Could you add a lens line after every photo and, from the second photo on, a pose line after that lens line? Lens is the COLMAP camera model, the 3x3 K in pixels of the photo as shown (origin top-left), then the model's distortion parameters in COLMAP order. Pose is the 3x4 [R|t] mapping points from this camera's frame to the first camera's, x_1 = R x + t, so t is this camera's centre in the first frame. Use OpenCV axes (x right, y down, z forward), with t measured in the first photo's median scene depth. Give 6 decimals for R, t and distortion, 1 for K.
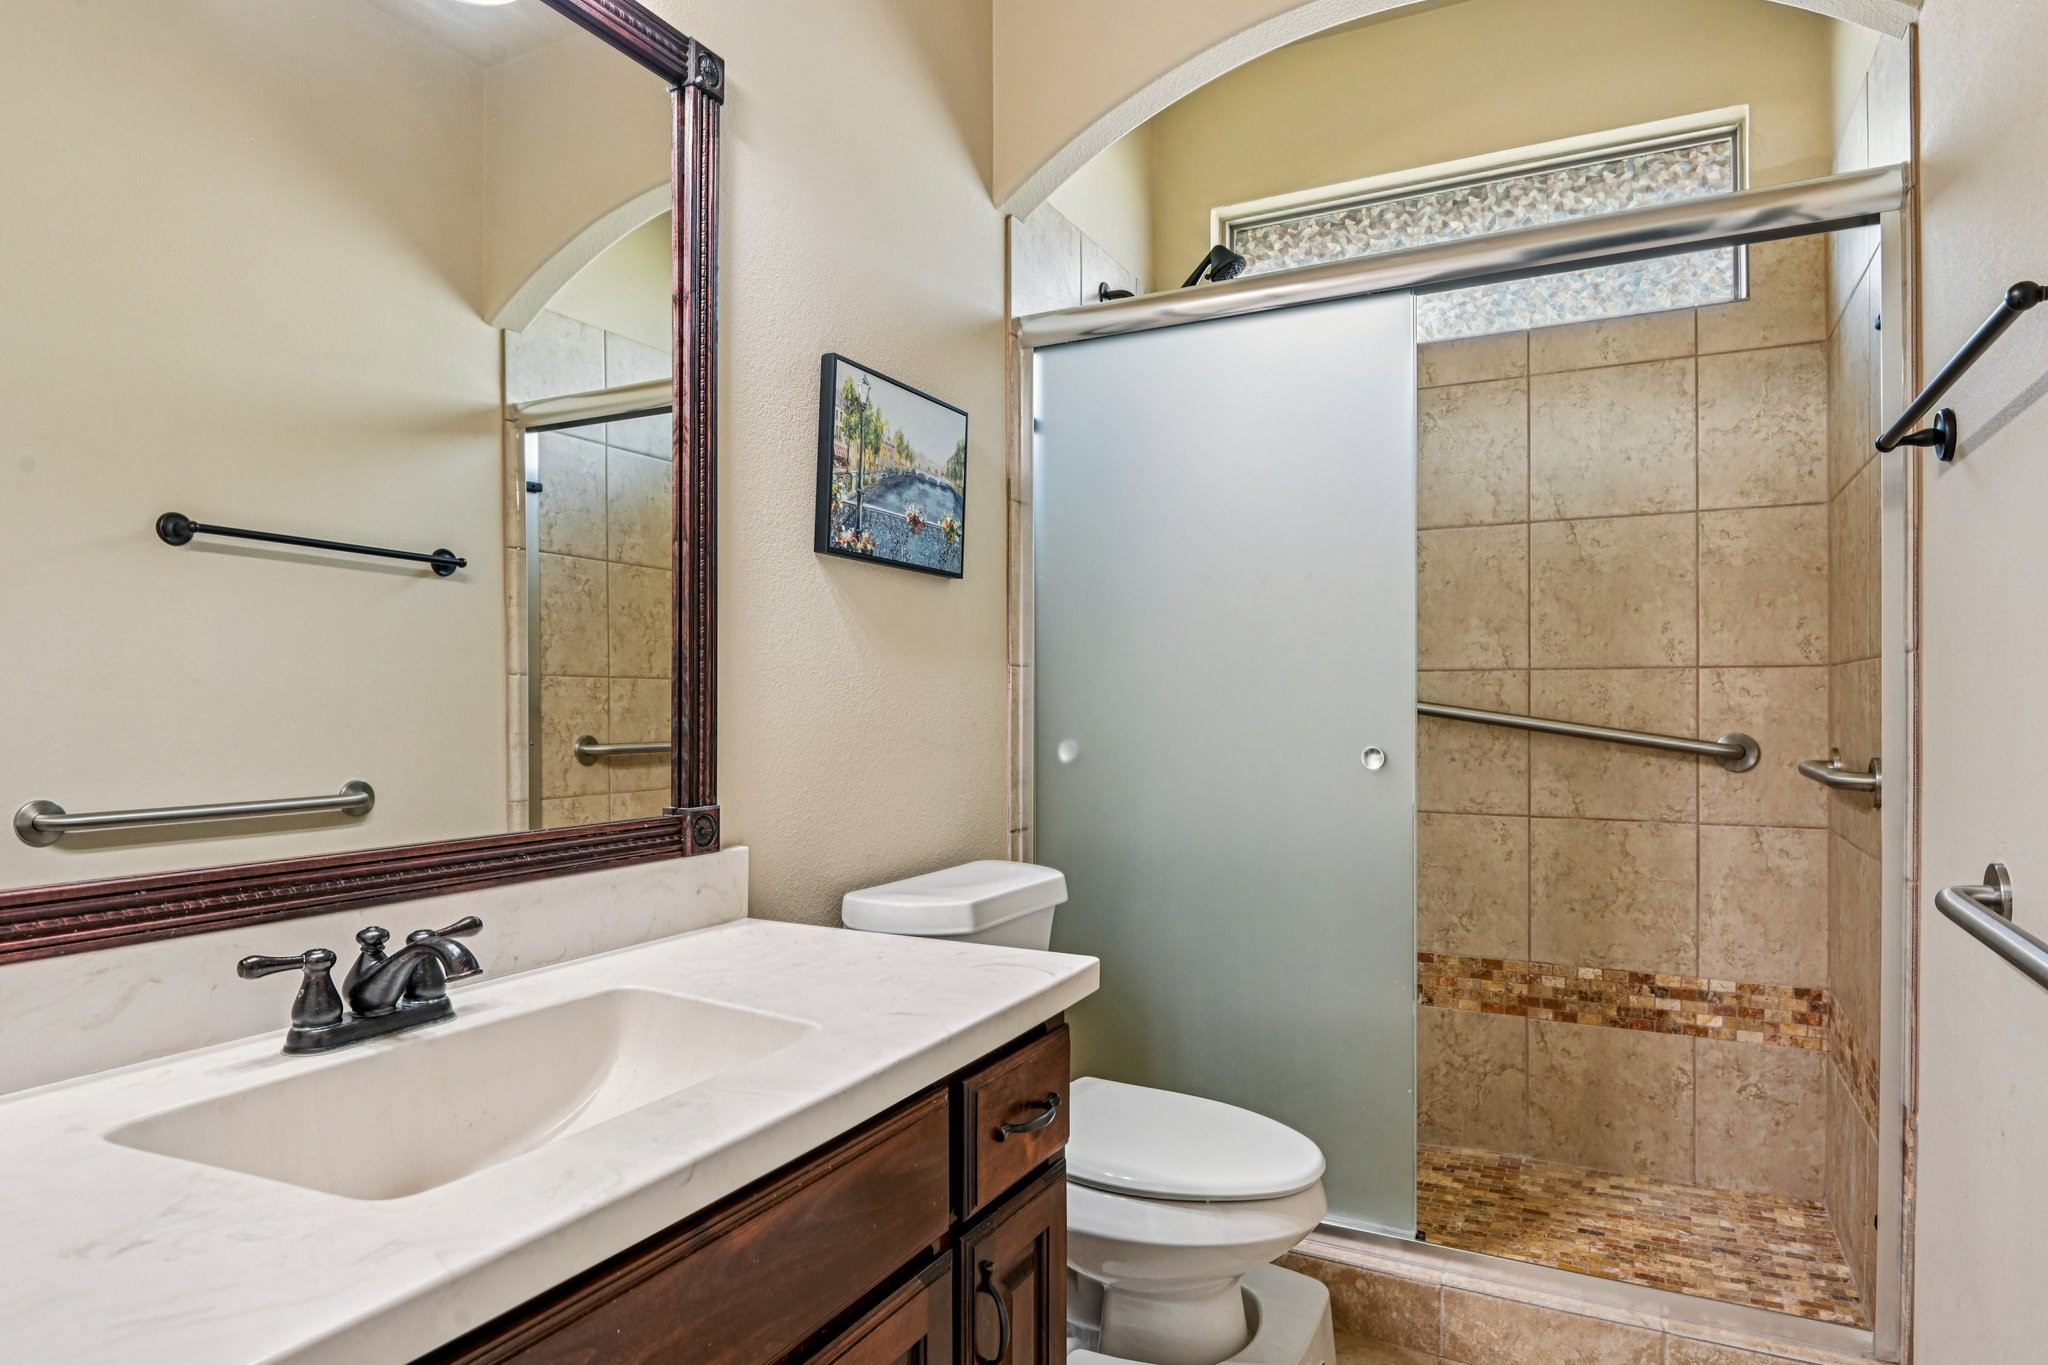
lens RADIAL K [[1154.3, 0, 1026.7], [0, 1154.3, 693.7], [0, 0, 1]] dist [-0.011587, -0.008007]
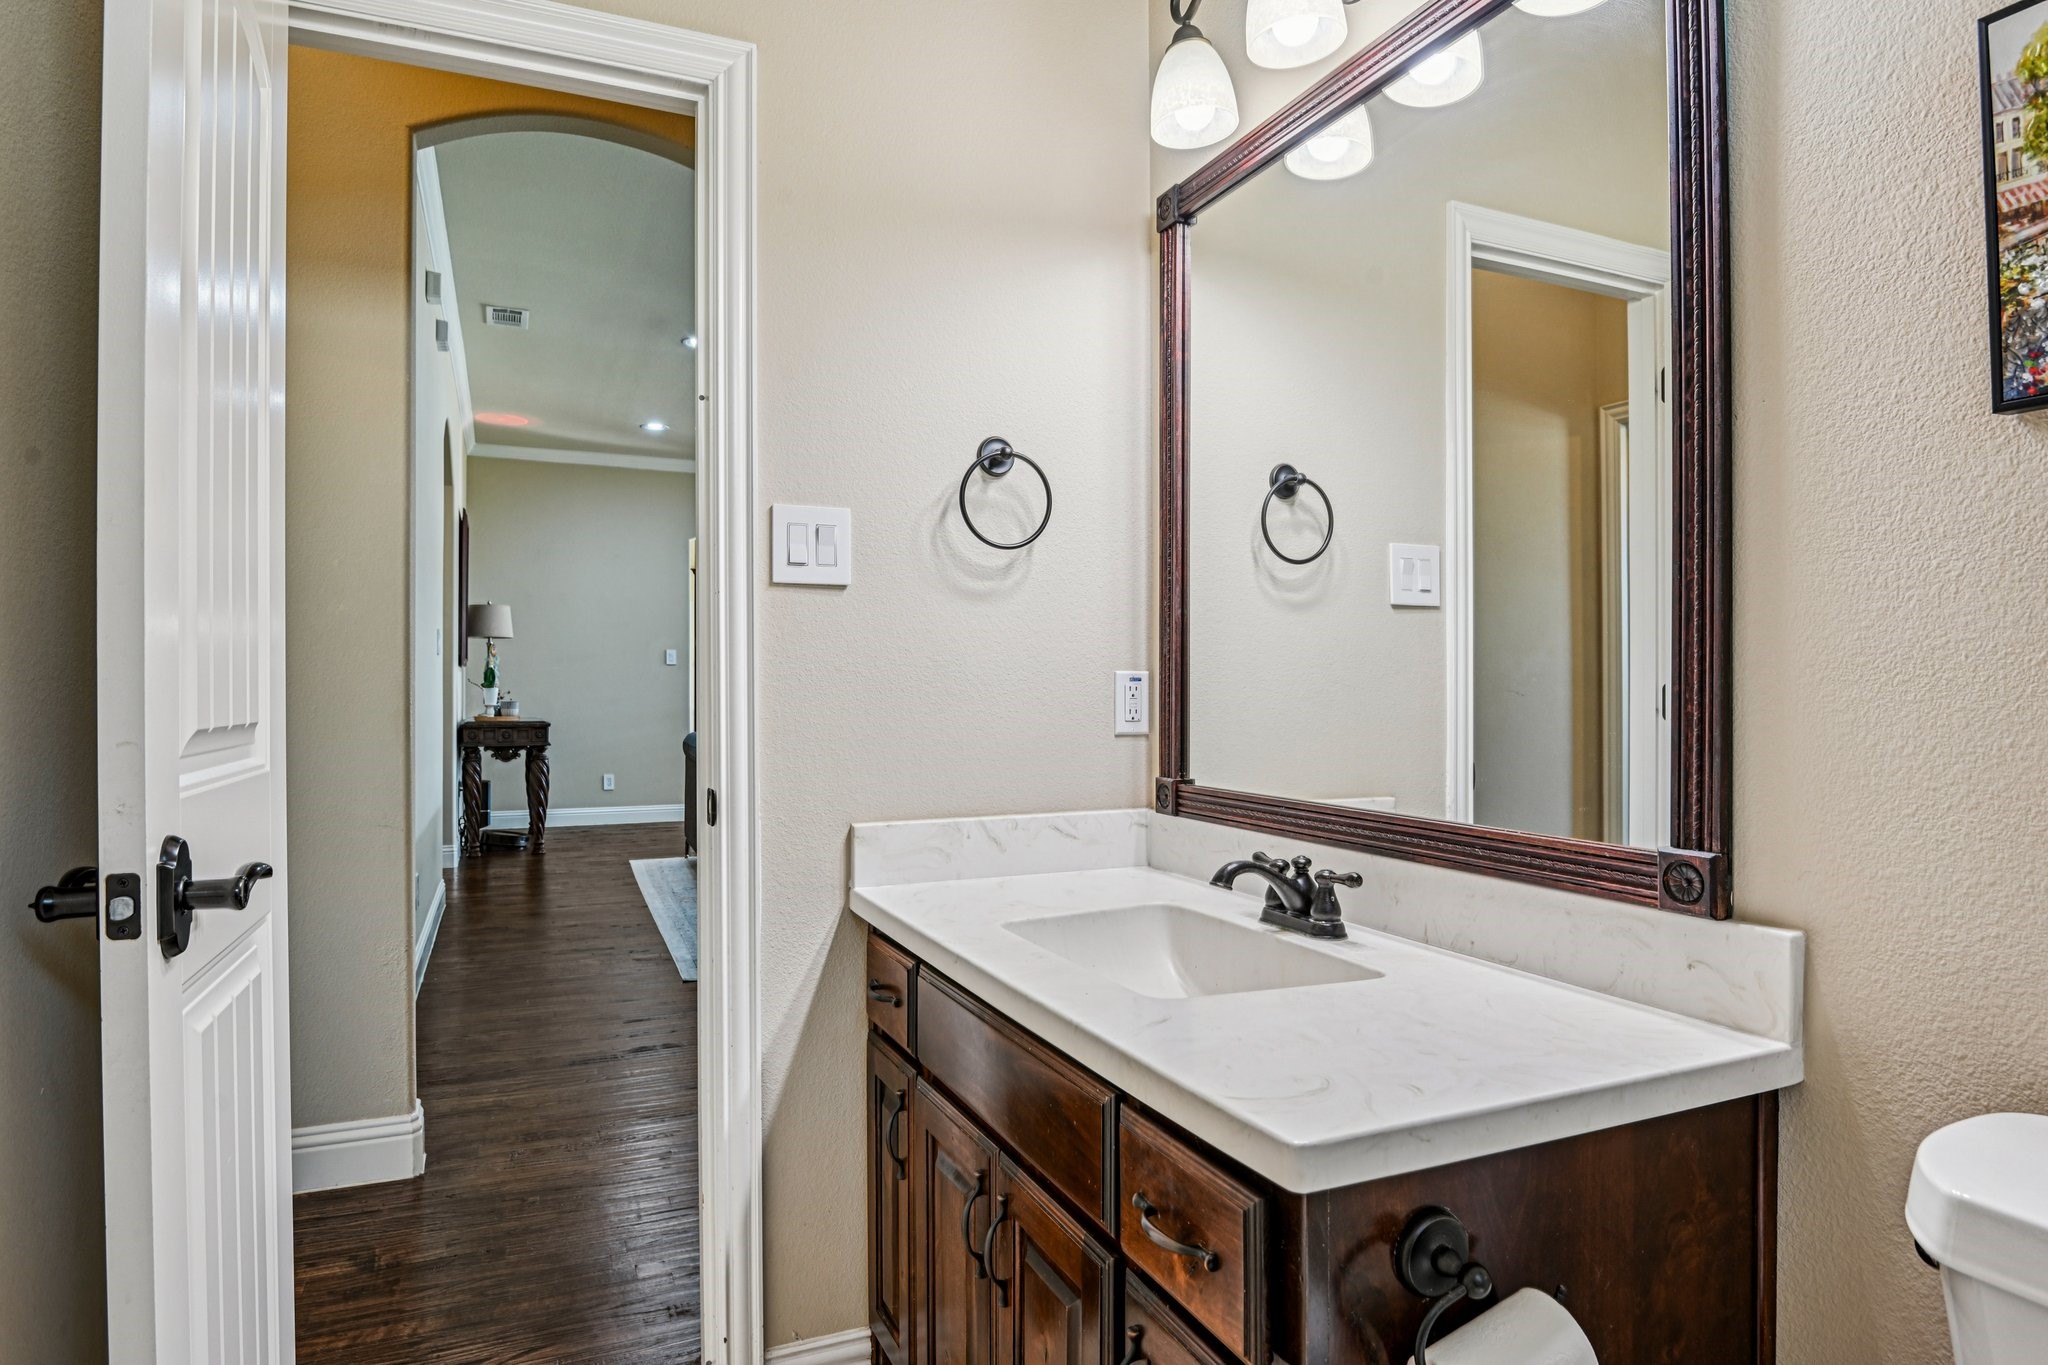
lens RADIAL K [[1154.3, 0, 1038.5], [0, 1154.3, 689.1], [0, 0, 1]] dist [-0.011587, -0.008007]
pose [[-0.596281, -0.003976, -0.802766, 0.678265], [-0.000424, 0.999989, -0.004638, 0.001042], [0.802776, -0.002425, -0.596276, 1.374901]]
